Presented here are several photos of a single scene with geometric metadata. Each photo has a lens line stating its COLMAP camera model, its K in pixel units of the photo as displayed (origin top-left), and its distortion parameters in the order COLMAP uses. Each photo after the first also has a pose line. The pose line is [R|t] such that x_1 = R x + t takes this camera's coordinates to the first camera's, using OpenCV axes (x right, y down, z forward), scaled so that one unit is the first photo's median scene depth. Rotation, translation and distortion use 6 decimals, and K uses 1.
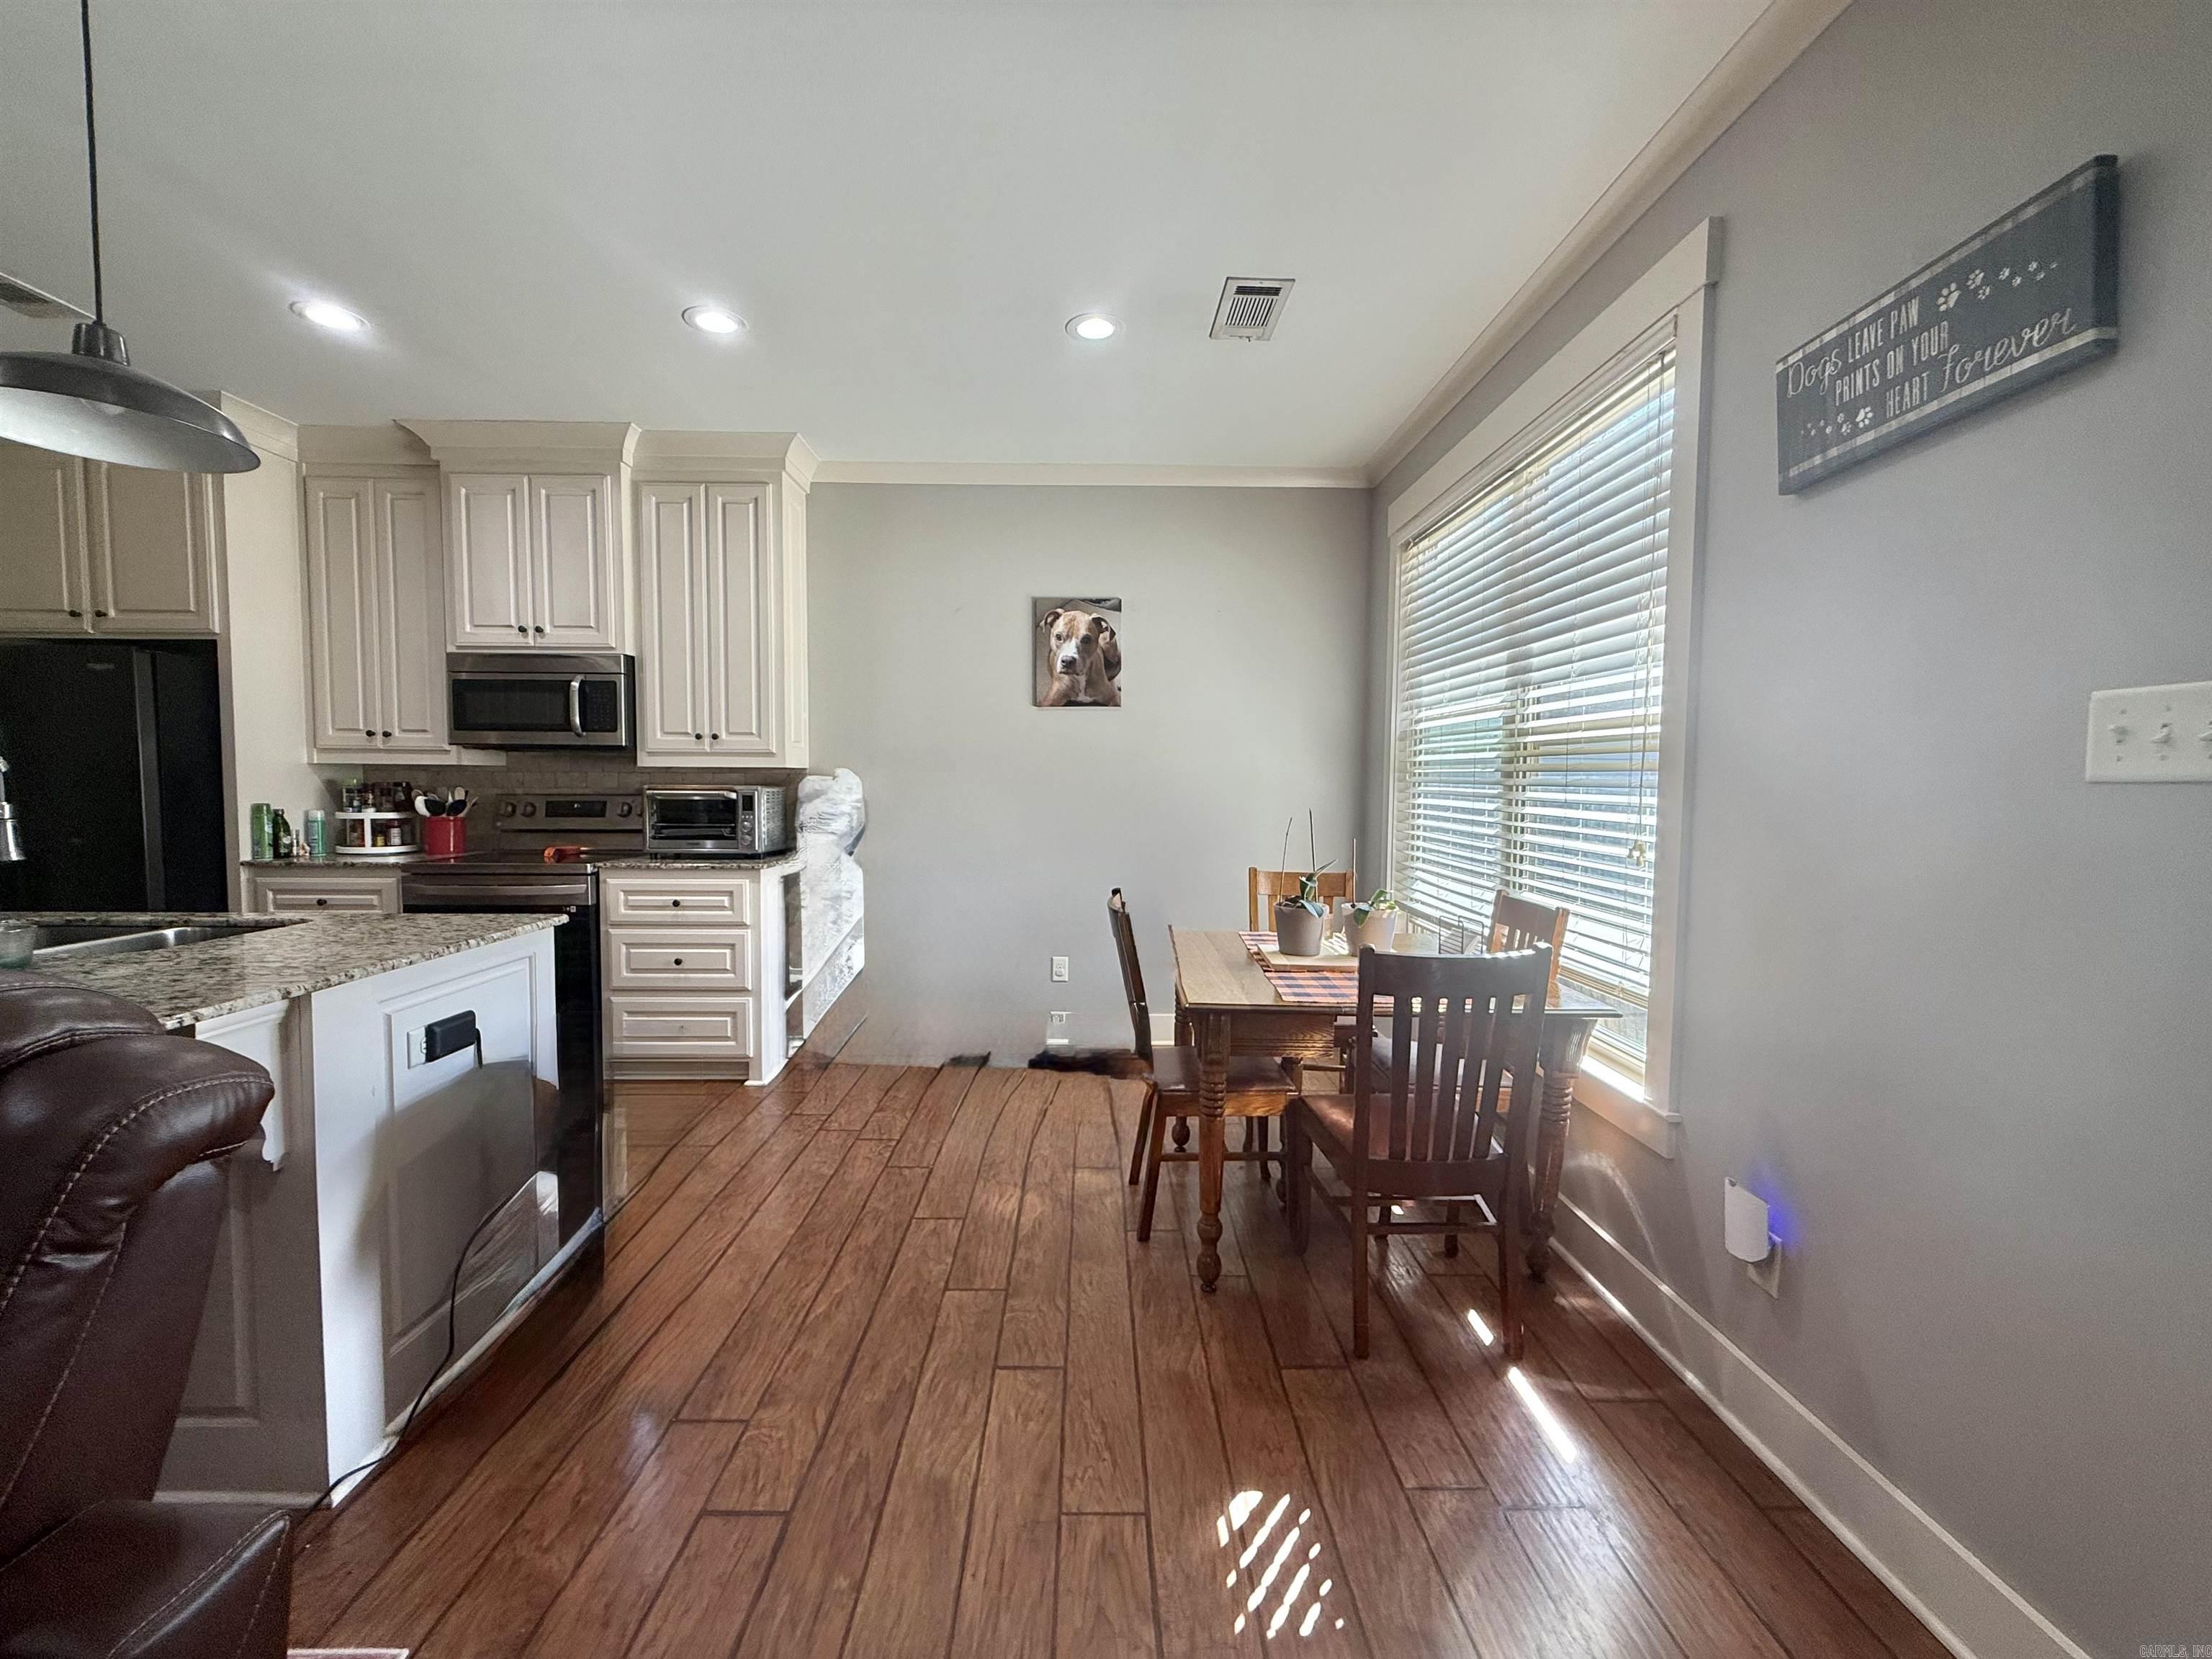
lens RADIAL K [[886.7, 0, 1100.7], [0, 886.7, 827.6], [0, 0, 1]] dist [0.000770, -0.000357]
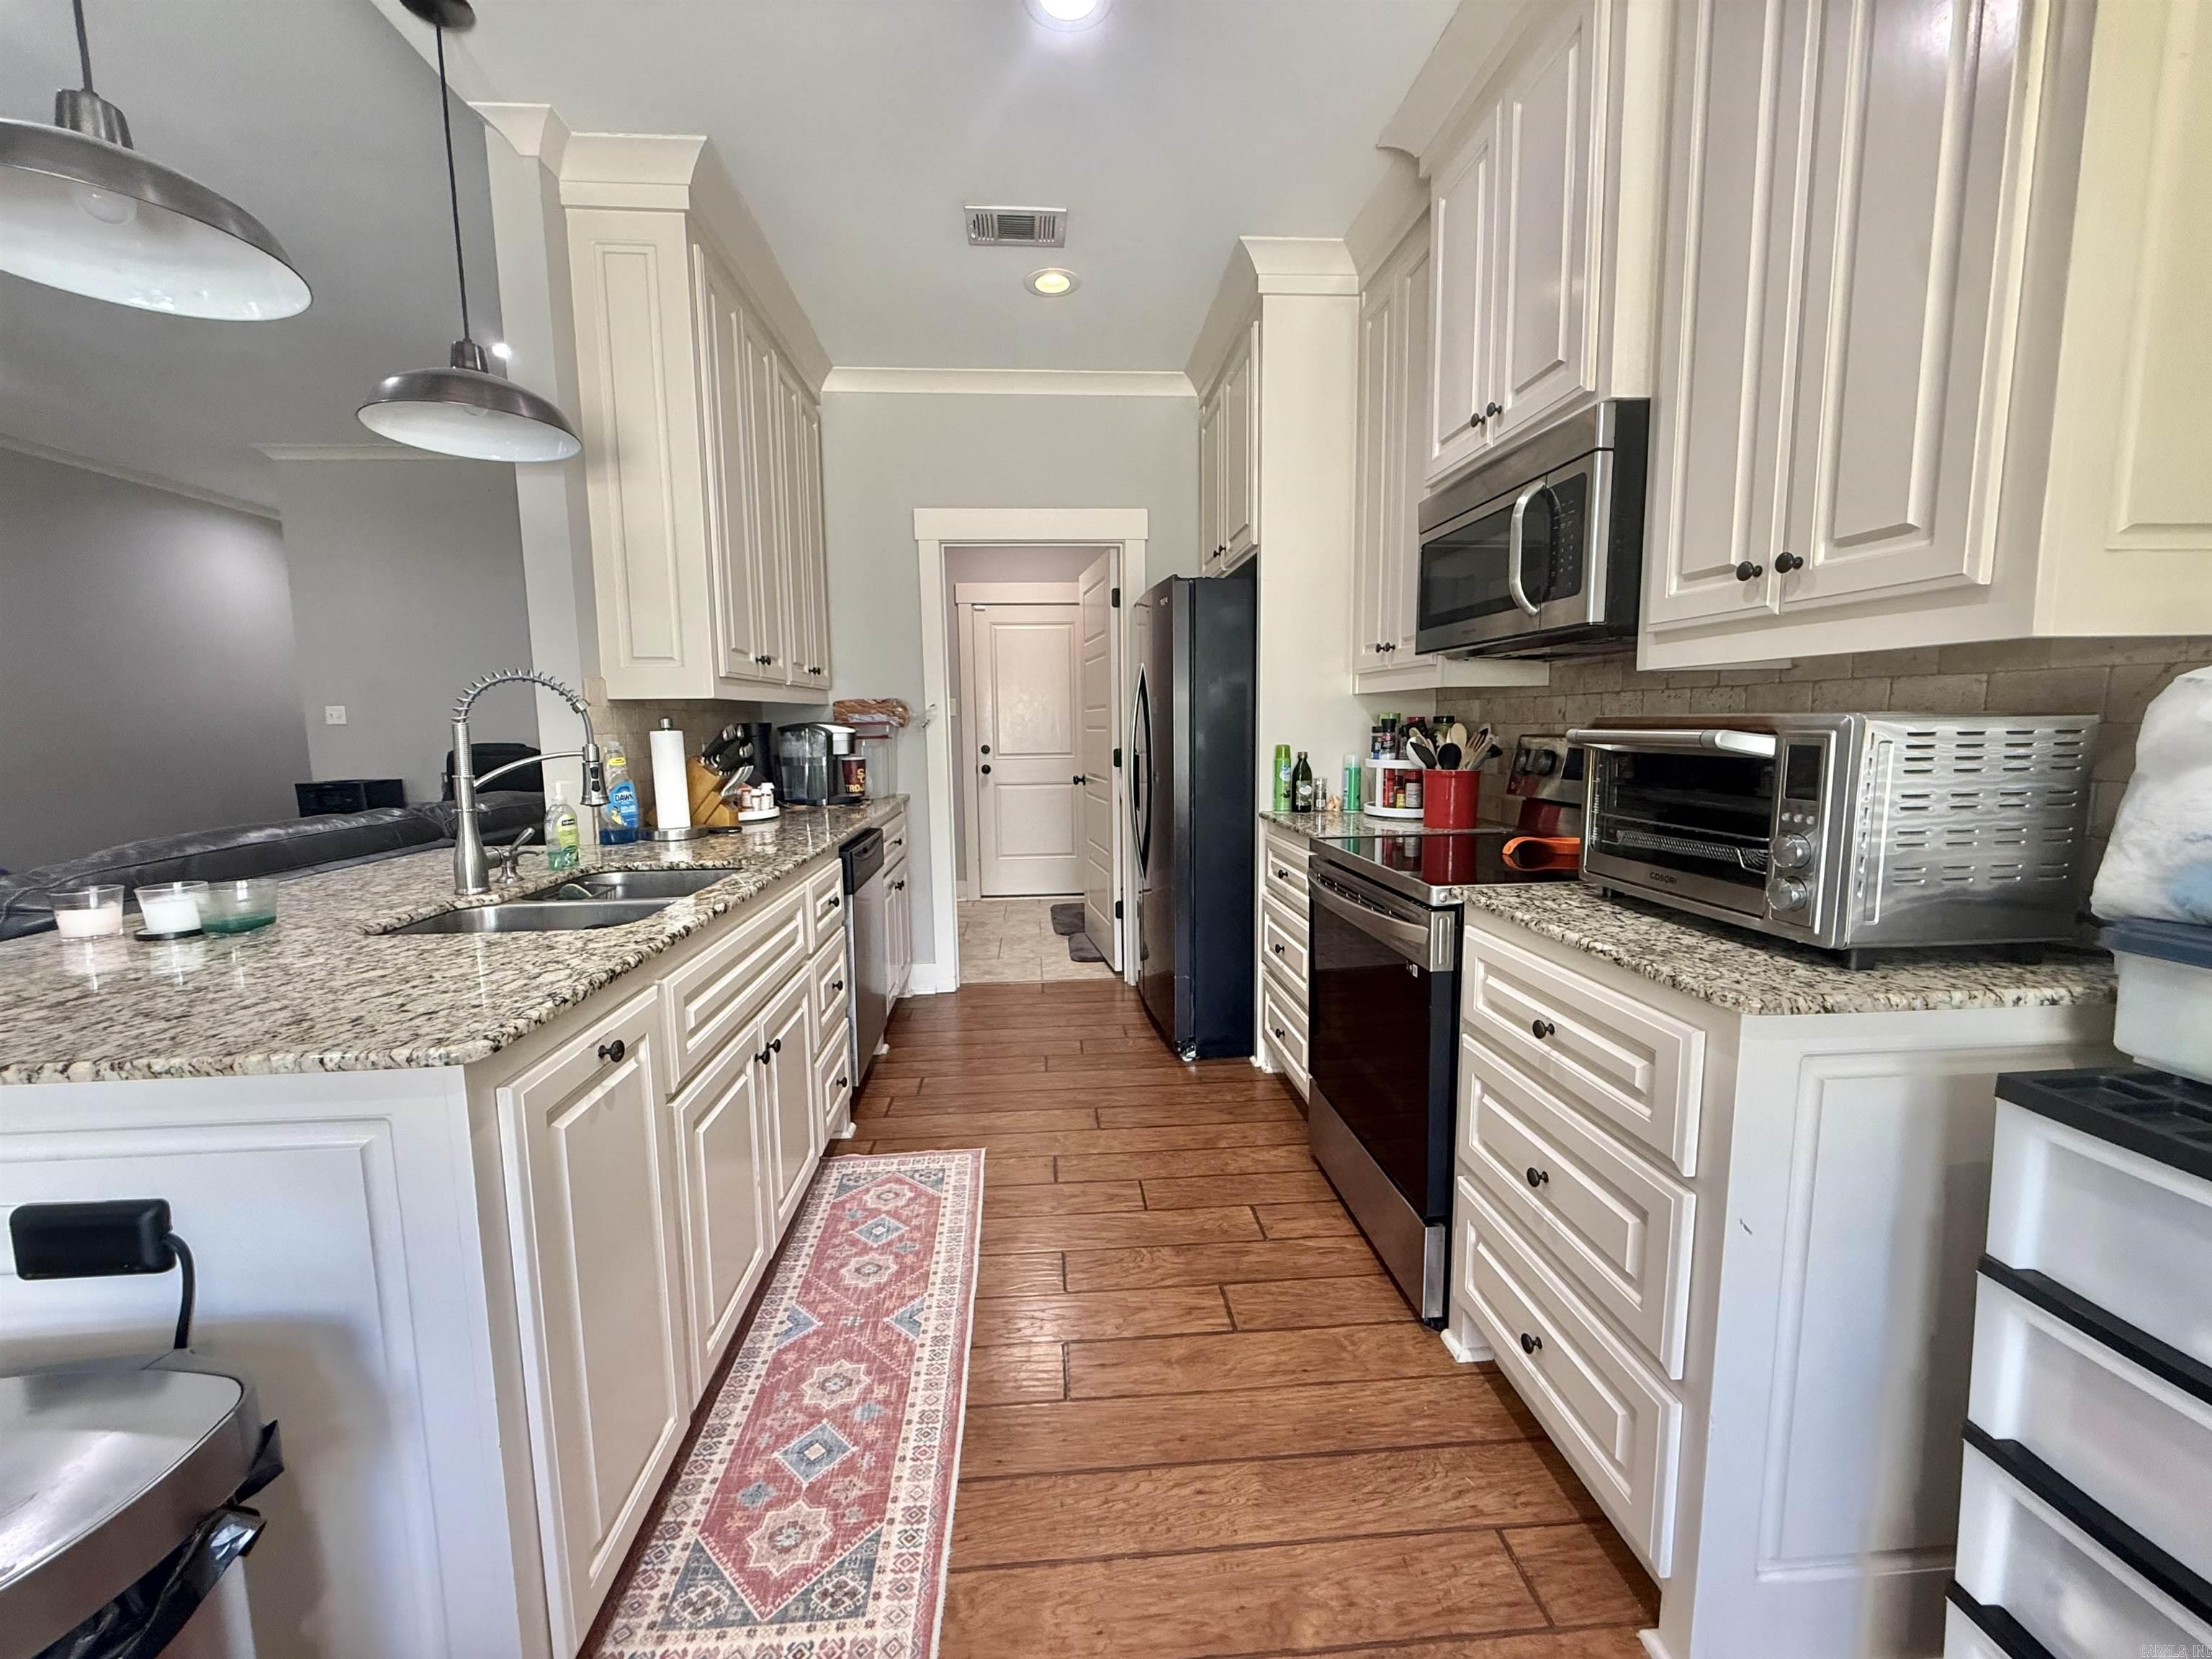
lens RADIAL K [[886.7, 0, 1100.7], [0, 886.7, 827.6], [0, 0, 1]] dist [0.000770, -0.000357]
pose [[0.062985, 0.110094, -0.991923, -0.117475], [-0.038670, 0.993420, 0.107805, -0.031603], [0.997265, 0.031568, 0.066828, 0.741249]]
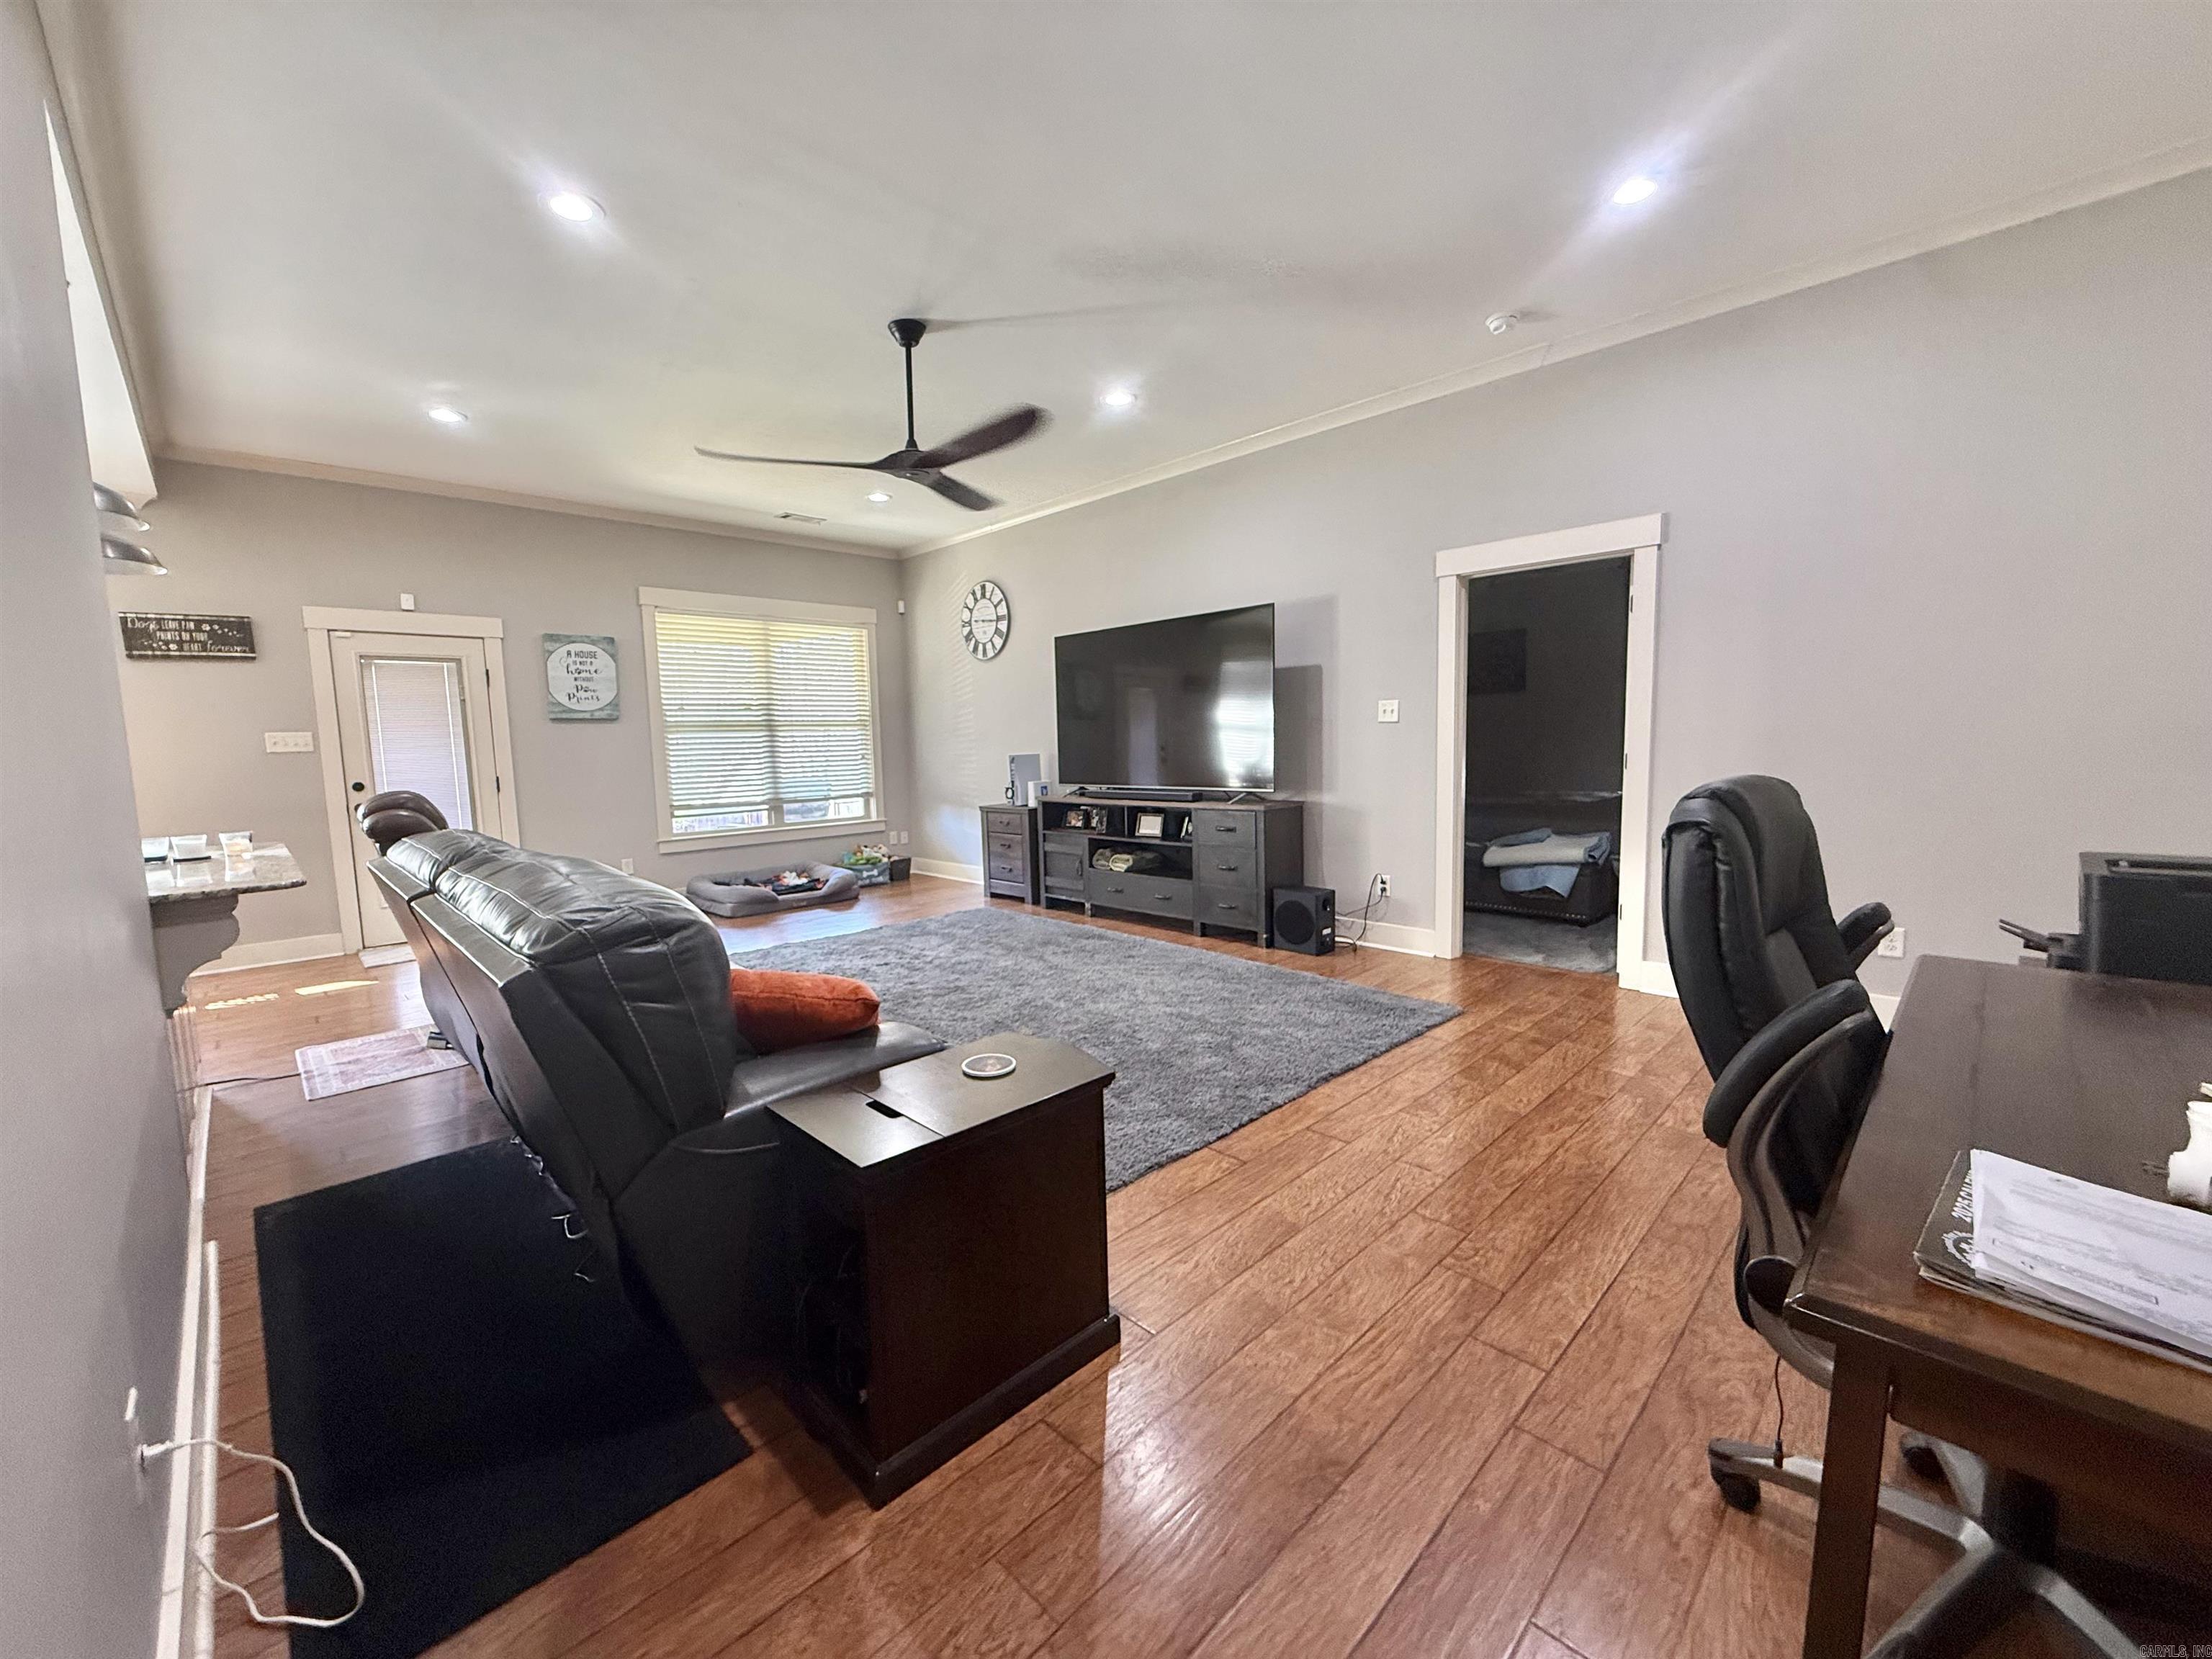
lens RADIAL K [[884.1, 0, 1099.1], [0, 884.1, 831.1], [0, 0, 1]] dist [-0.001603, -0.000052]
pose [[-0.691866, -0.066105, 0.718994, -1.589308], [0.057301, 0.987632, 0.145943, -0.022799], [-0.719749, 0.142171, -0.679521, 0.332009]]
